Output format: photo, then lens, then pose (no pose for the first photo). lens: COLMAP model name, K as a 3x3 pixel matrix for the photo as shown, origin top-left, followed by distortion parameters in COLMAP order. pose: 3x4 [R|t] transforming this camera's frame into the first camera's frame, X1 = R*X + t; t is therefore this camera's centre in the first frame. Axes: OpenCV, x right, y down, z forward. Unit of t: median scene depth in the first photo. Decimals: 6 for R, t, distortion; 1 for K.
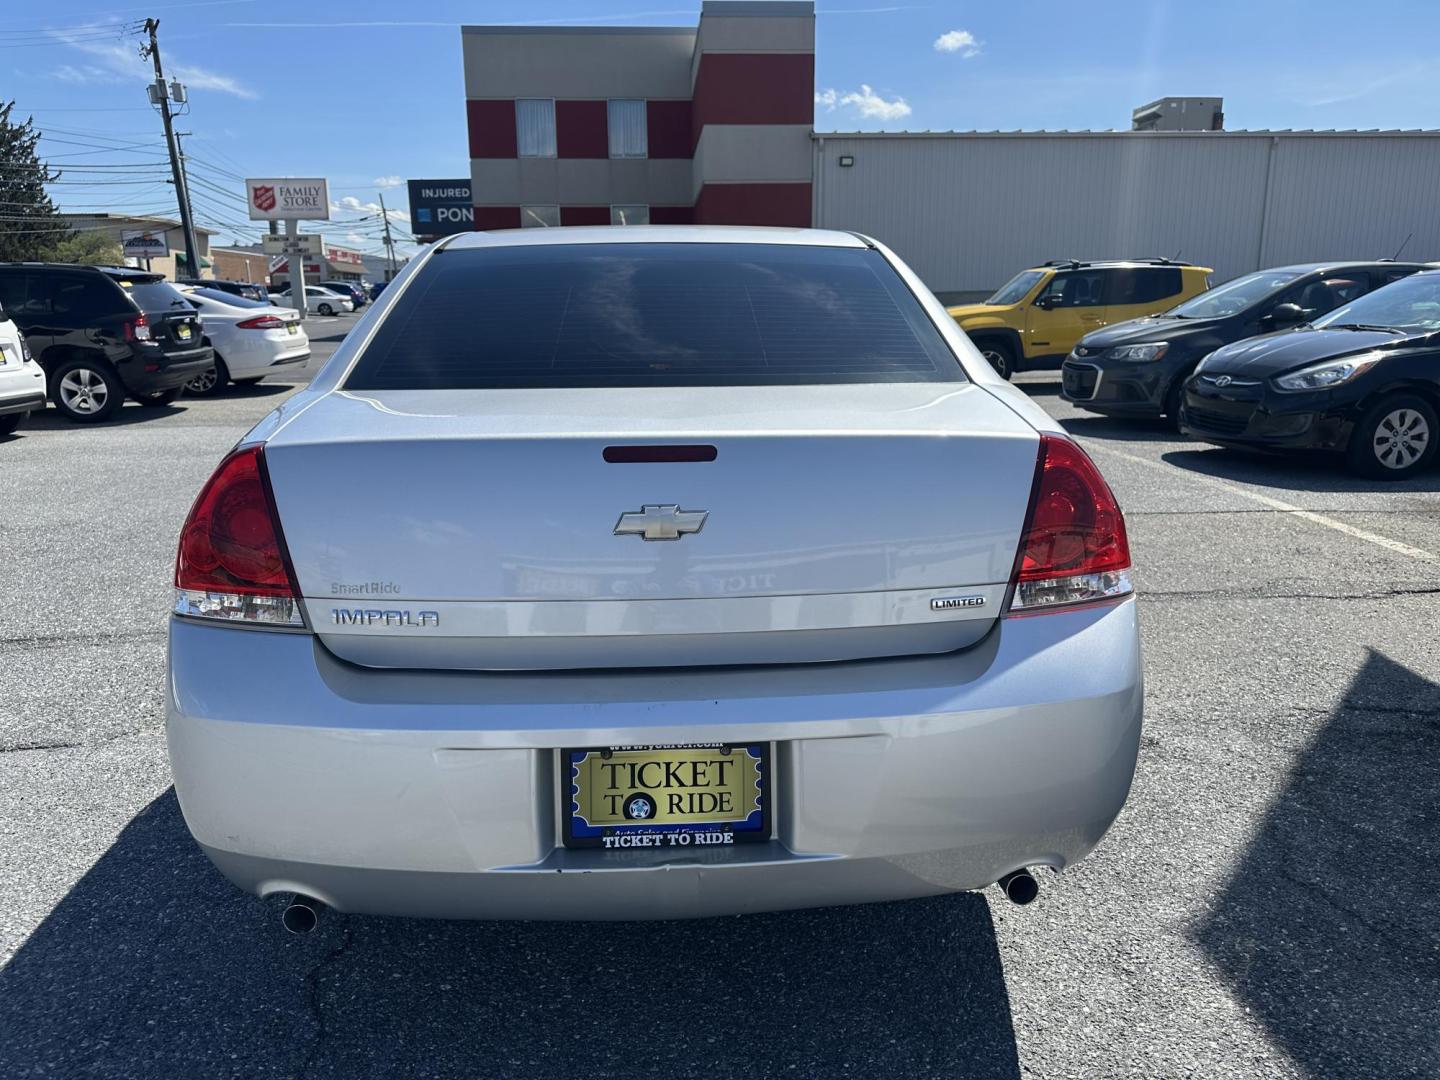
lens RADIAL K [[1002.5, 0, 716.7], [0, 1002.5, 530.7], [0, 0, 1]] dist [-0.003701, -0.007522]
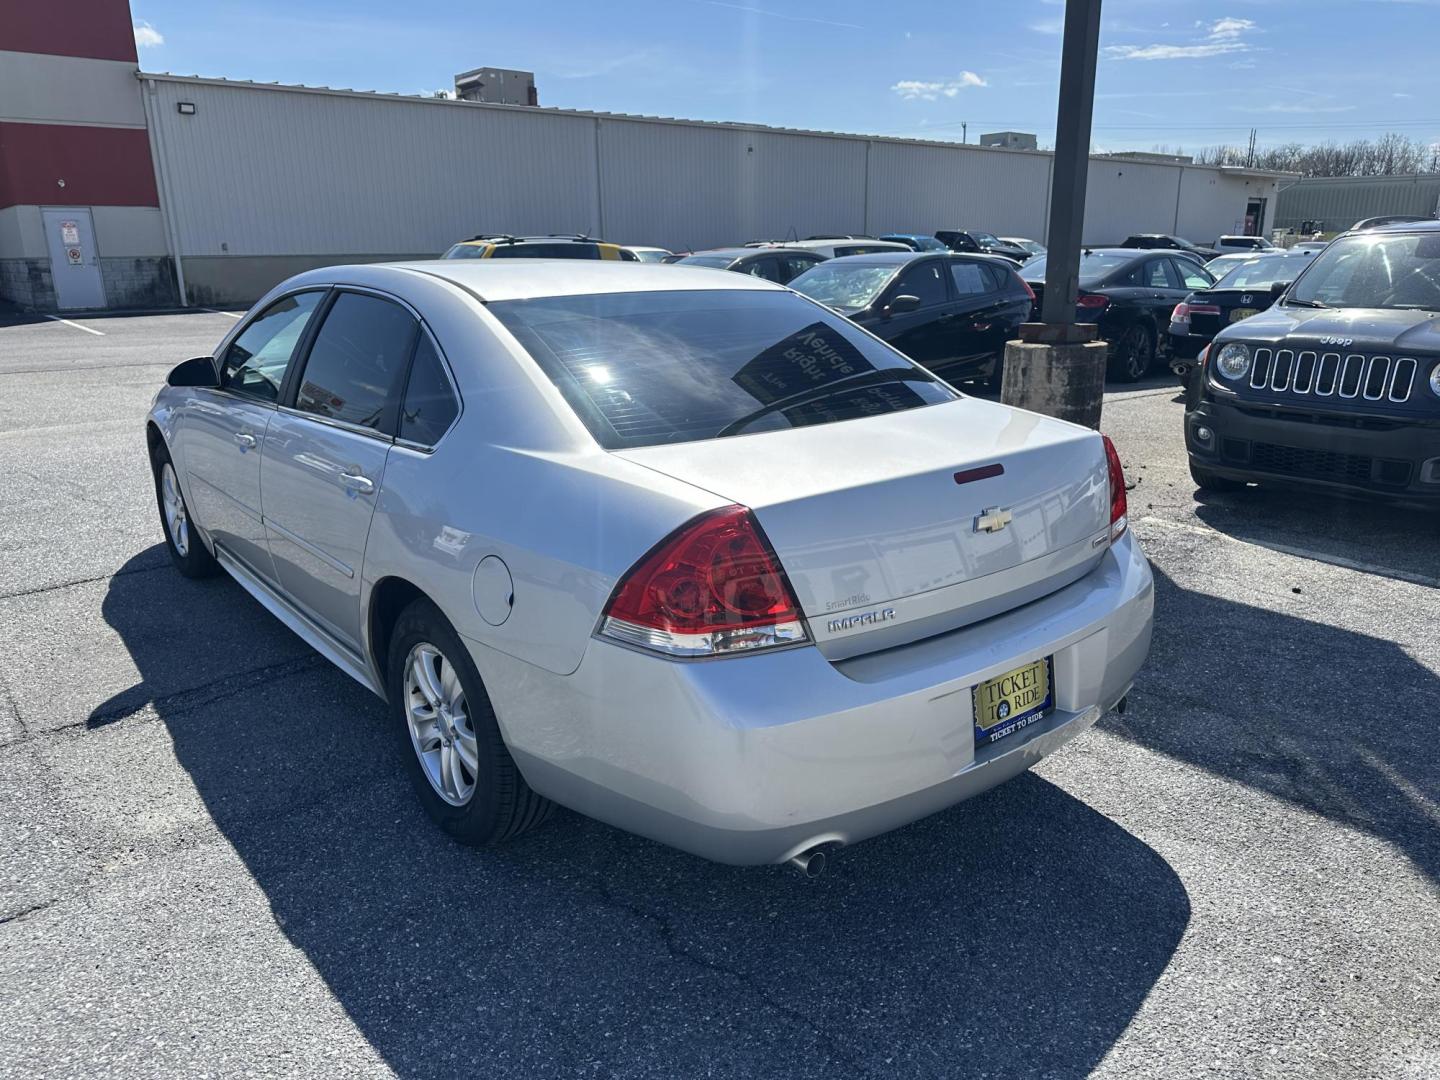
lens RADIAL K [[1002.5, 0, 716.0], [0, 1002.5, 548.4], [0, 0, 1]] dist [-0.003701, -0.007522]
pose [[0.803848, -0.160480, 0.572778, -1.062072], [0.128216, 0.987030, 0.096603, -0.138710], [-0.580852, -0.004215, 0.813999, 0.026931]]
